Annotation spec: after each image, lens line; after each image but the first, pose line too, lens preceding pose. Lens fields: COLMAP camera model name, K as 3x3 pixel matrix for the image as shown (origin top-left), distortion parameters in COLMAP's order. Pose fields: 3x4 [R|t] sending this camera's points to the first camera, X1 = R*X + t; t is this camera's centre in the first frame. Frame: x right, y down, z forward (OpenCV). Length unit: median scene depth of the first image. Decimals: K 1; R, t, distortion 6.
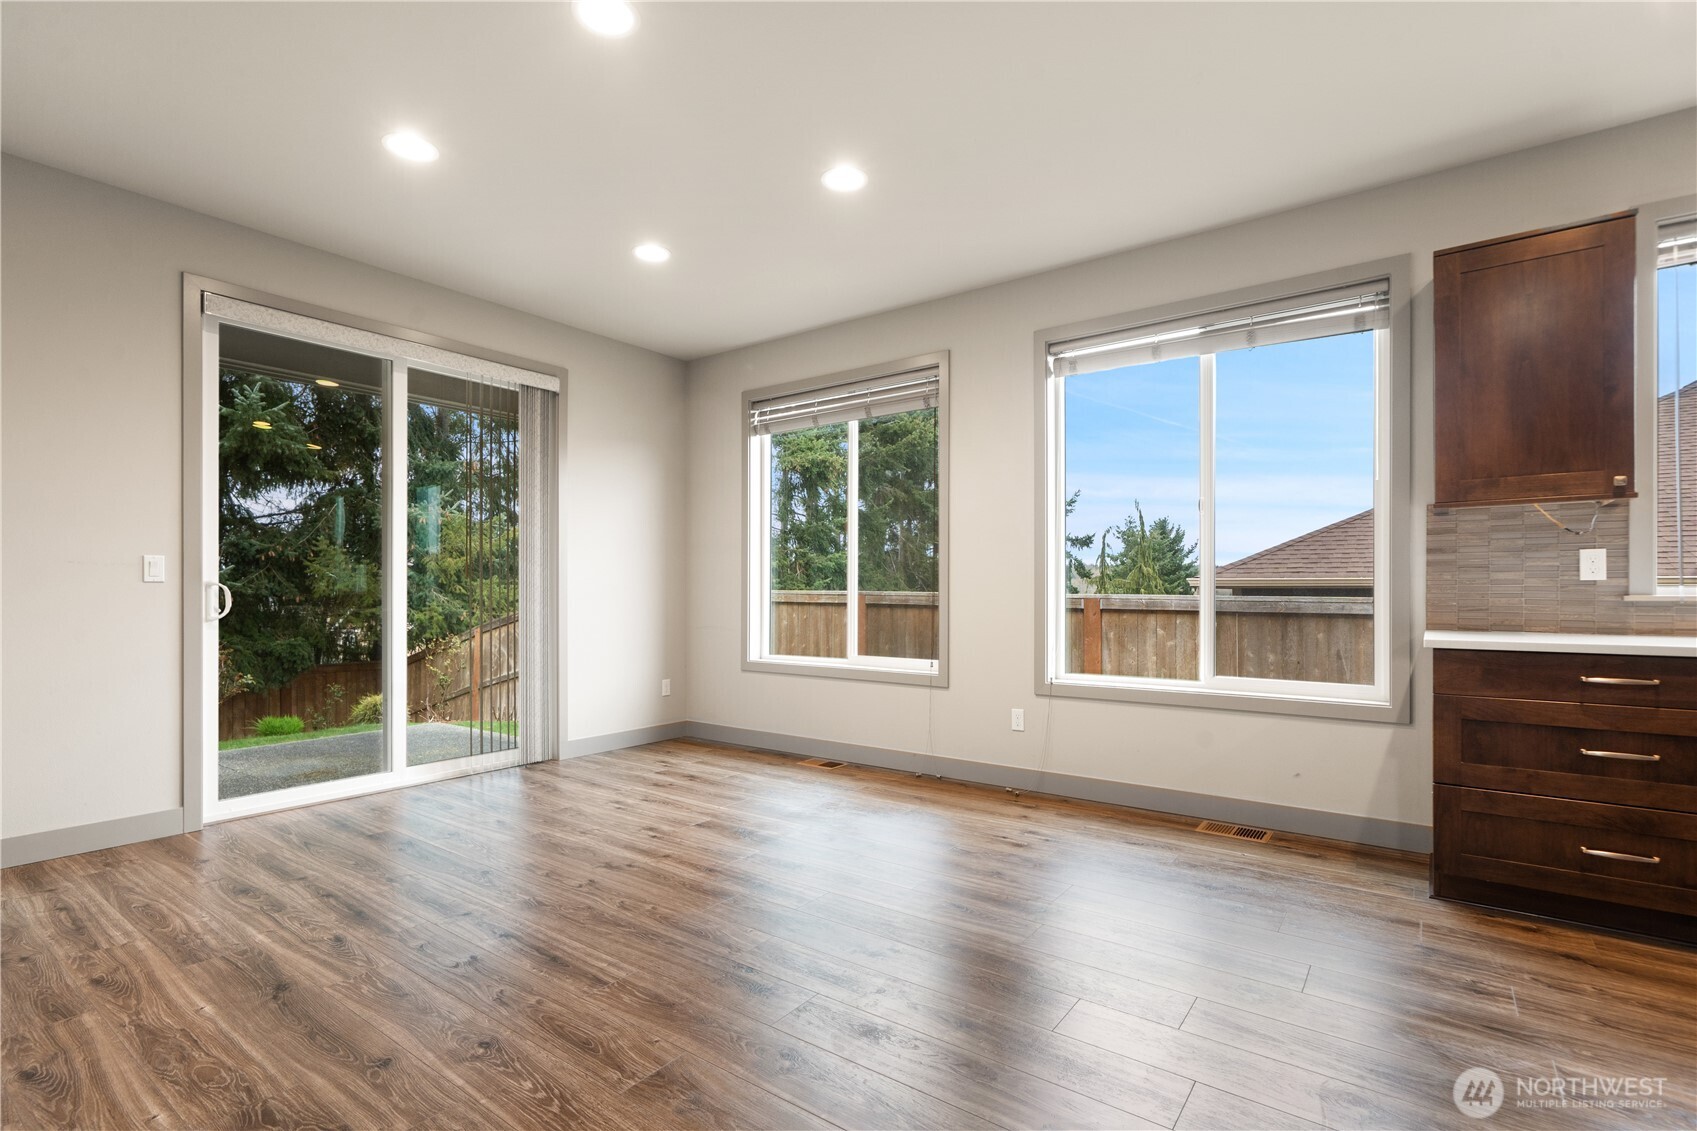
lens RADIAL K [[798.3, 0, 841.1], [0, 798.3, 591.2], [0, 0, 1]] dist [0.000264, 0.001077]
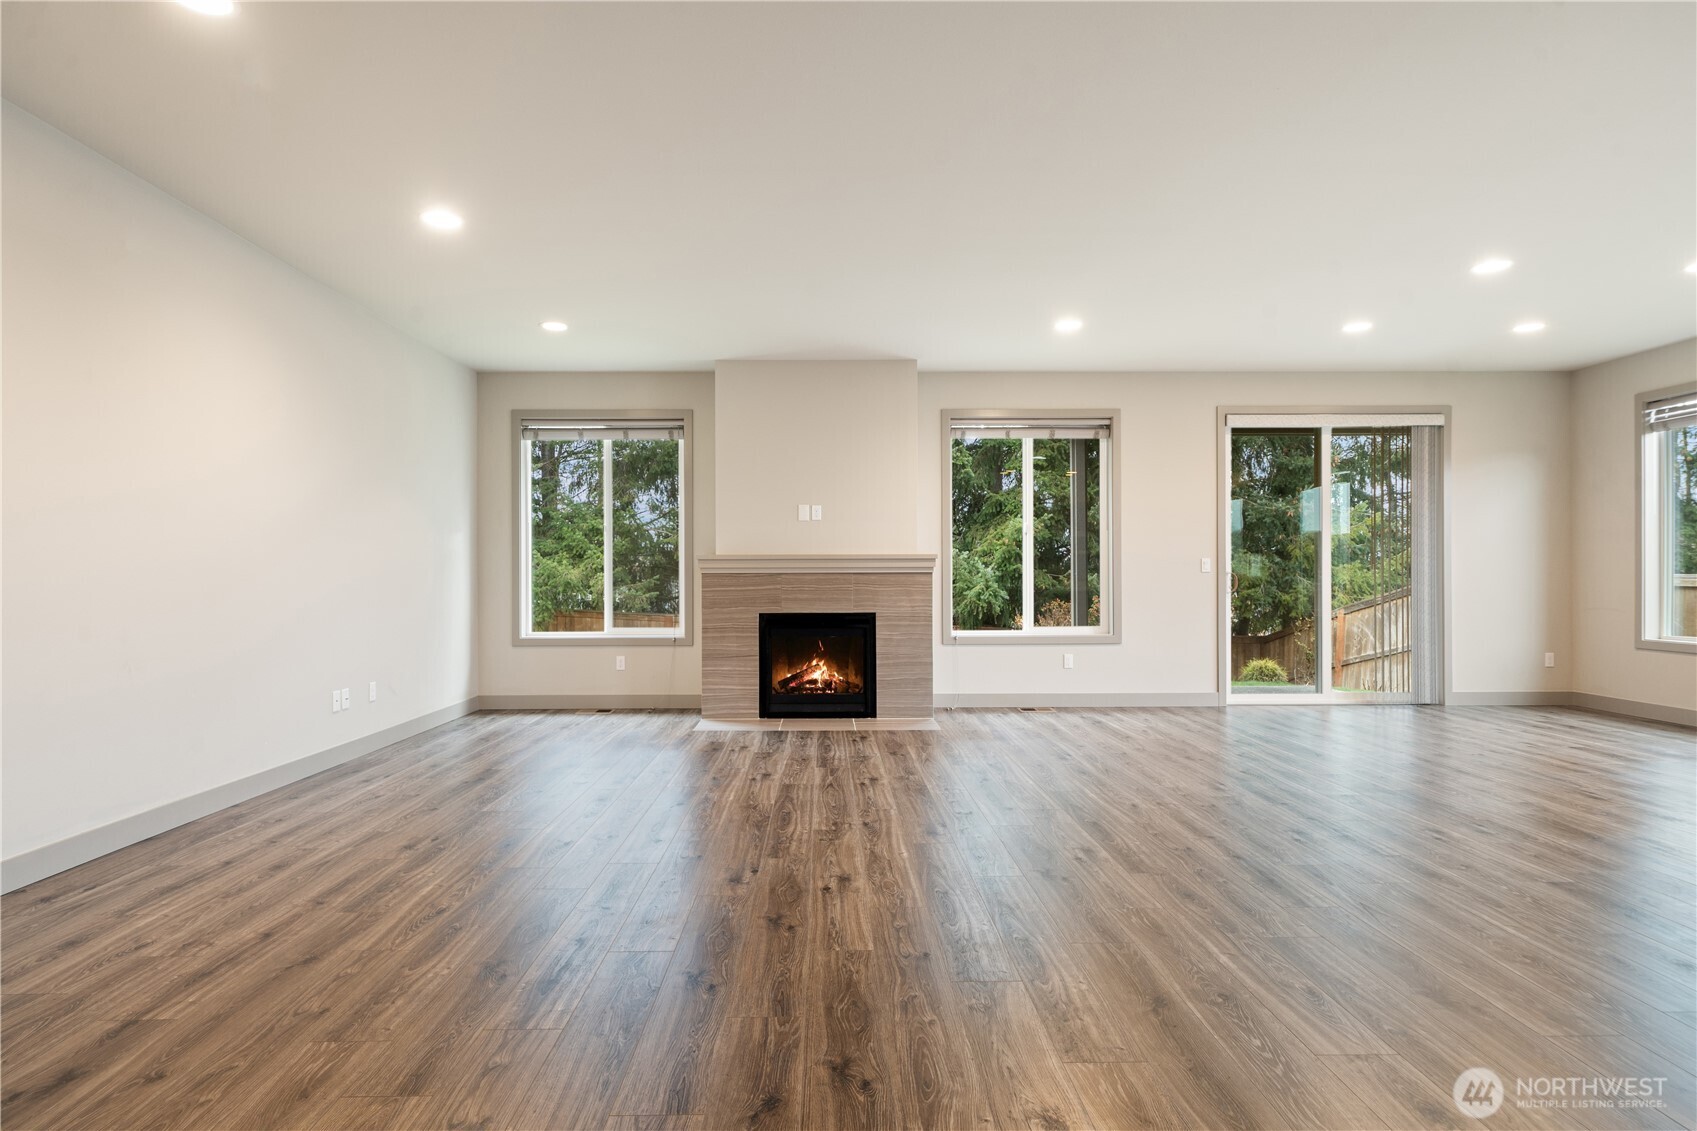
lens RADIAL K [[883.2, 0, 827.0], [0, 883.2, 575.9], [0, 0, 1]] dist [0.001694, 0.001225]
pose [[0.605330, -0.002311, -0.795971, 0.213006], [0.003339, 0.999994, -0.000365, -0.004337], [0.795968, -0.002437, 0.605334, -0.773625]]
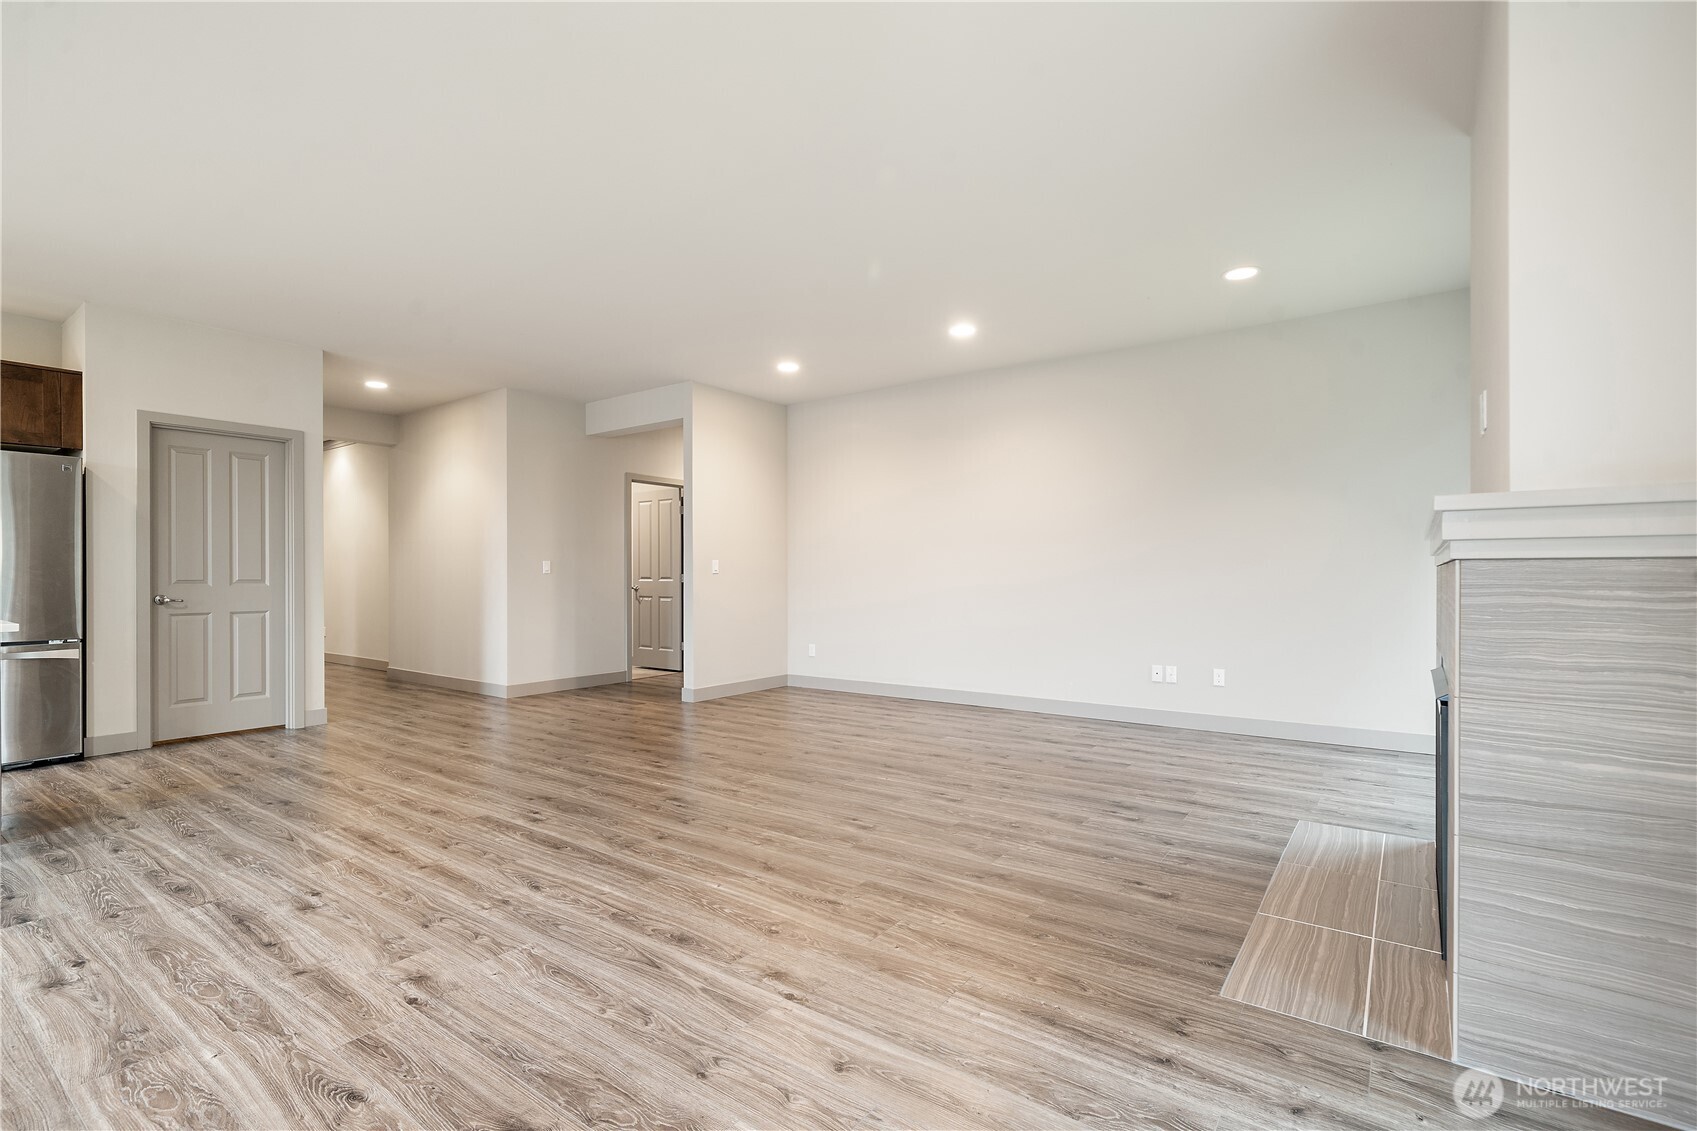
lens RADIAL K [[773.3, 0, 835.1], [0, 773.3, 572.2], [0, 0, 1]] dist [0.001380, 0.000772]
pose [[-0.999981, 0.002149, -0.005823, -0.572559], [0.002171, 0.999991, -0.003774, -0.002984], [0.005815, -0.003786, -0.999976, 0.668374]]
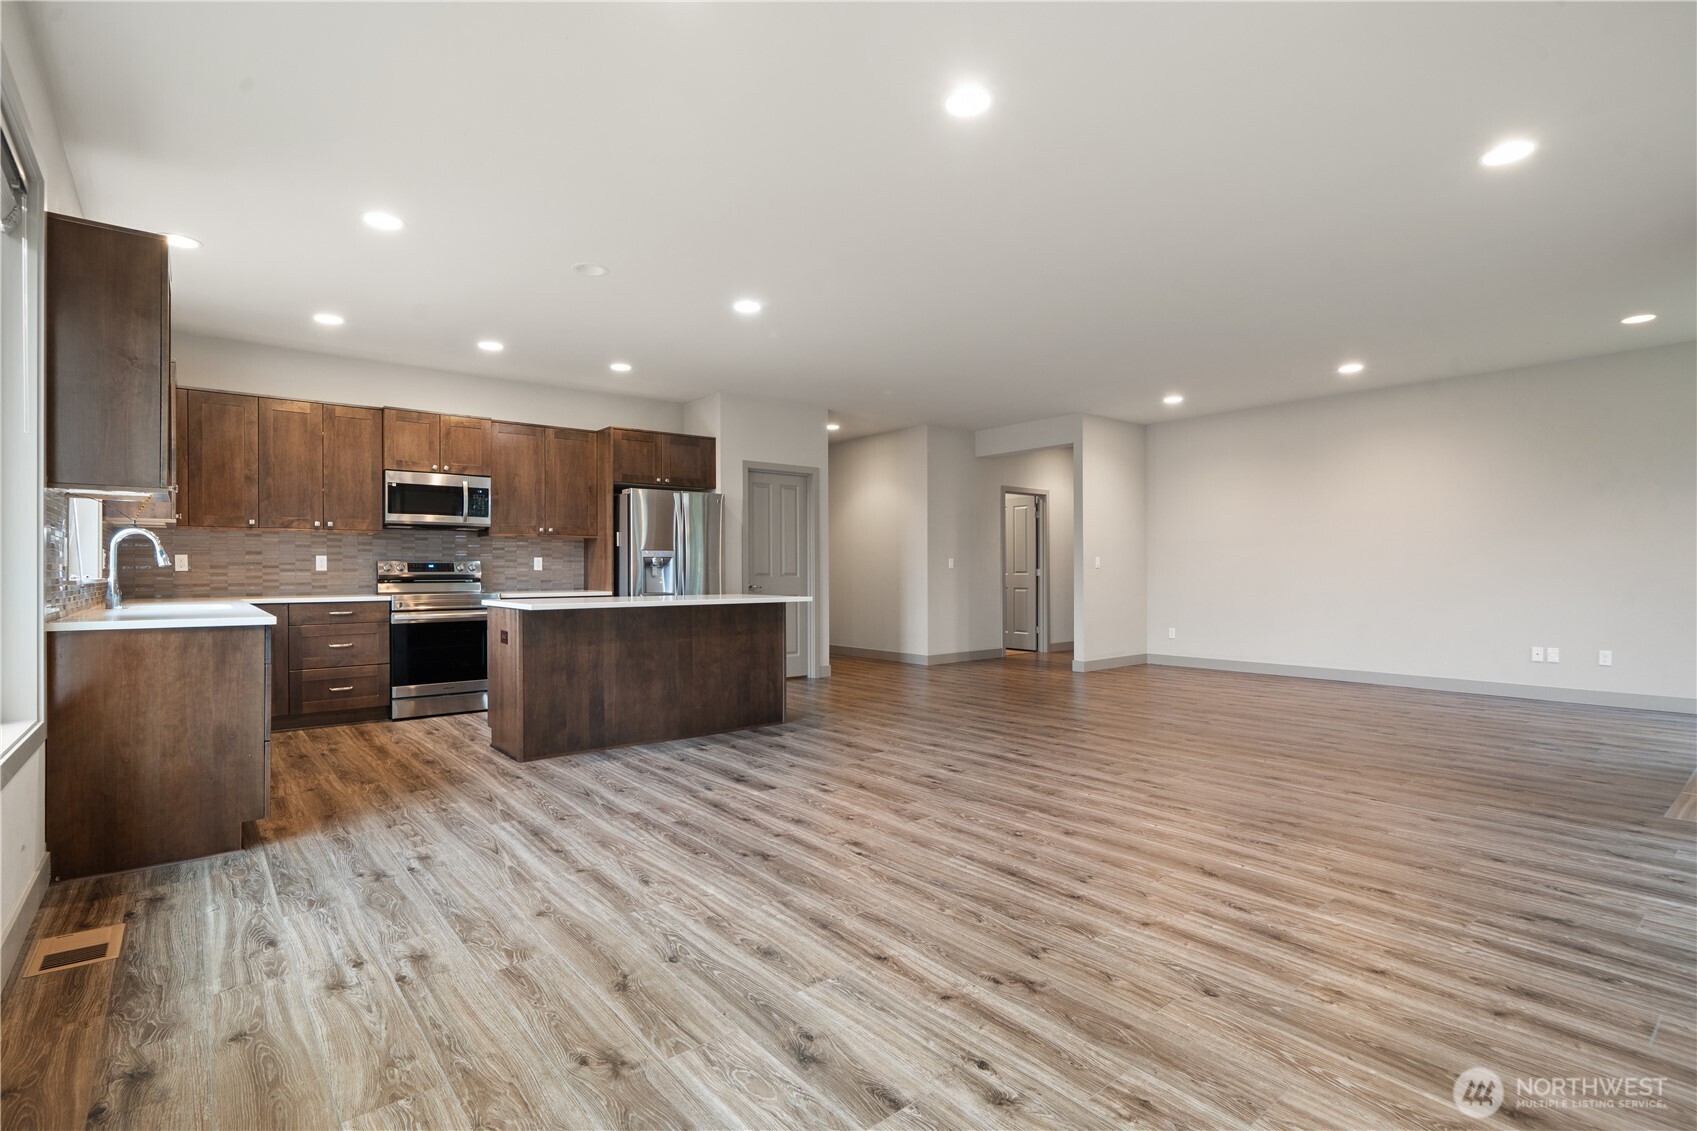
lens RADIAL K [[798.3, 0, 840.0], [0, 798.3, 575.4], [0, 0, 1]] dist [0.000264, 0.001077]
pose [[-0.969273, 0.002881, 0.245969, -0.211433], [0.004262, 0.999978, 0.005082, -0.001791], [-0.245949, 0.005975, -0.969264, 1.171910]]
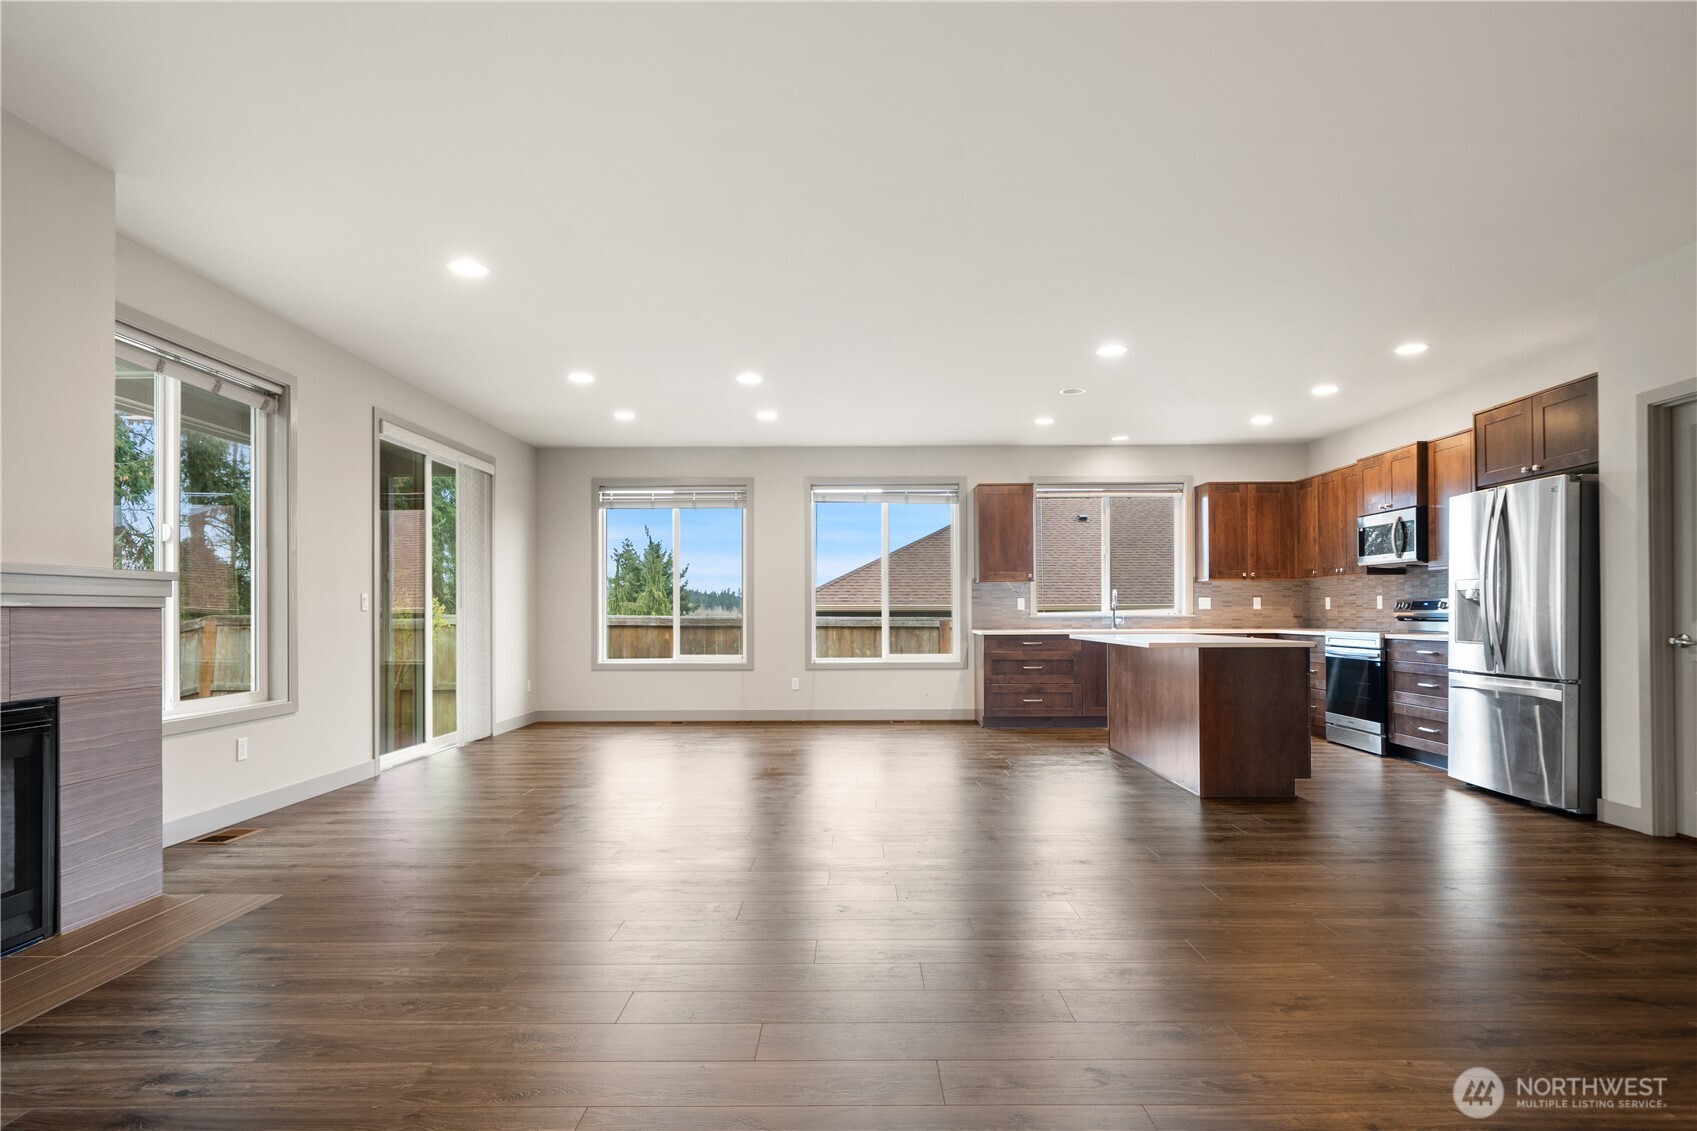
lens RADIAL K [[871.2, 0, 855.2], [0, 871.2, 610.7], [0, 0, 1]] dist [0.006591, -0.001282]
pose [[0.801023, -0.001985, 0.598630, -0.853388], [0.004535, 0.999986, -0.002752, -0.003010], [-0.598616, 0.004920, 0.801021, -0.689001]]
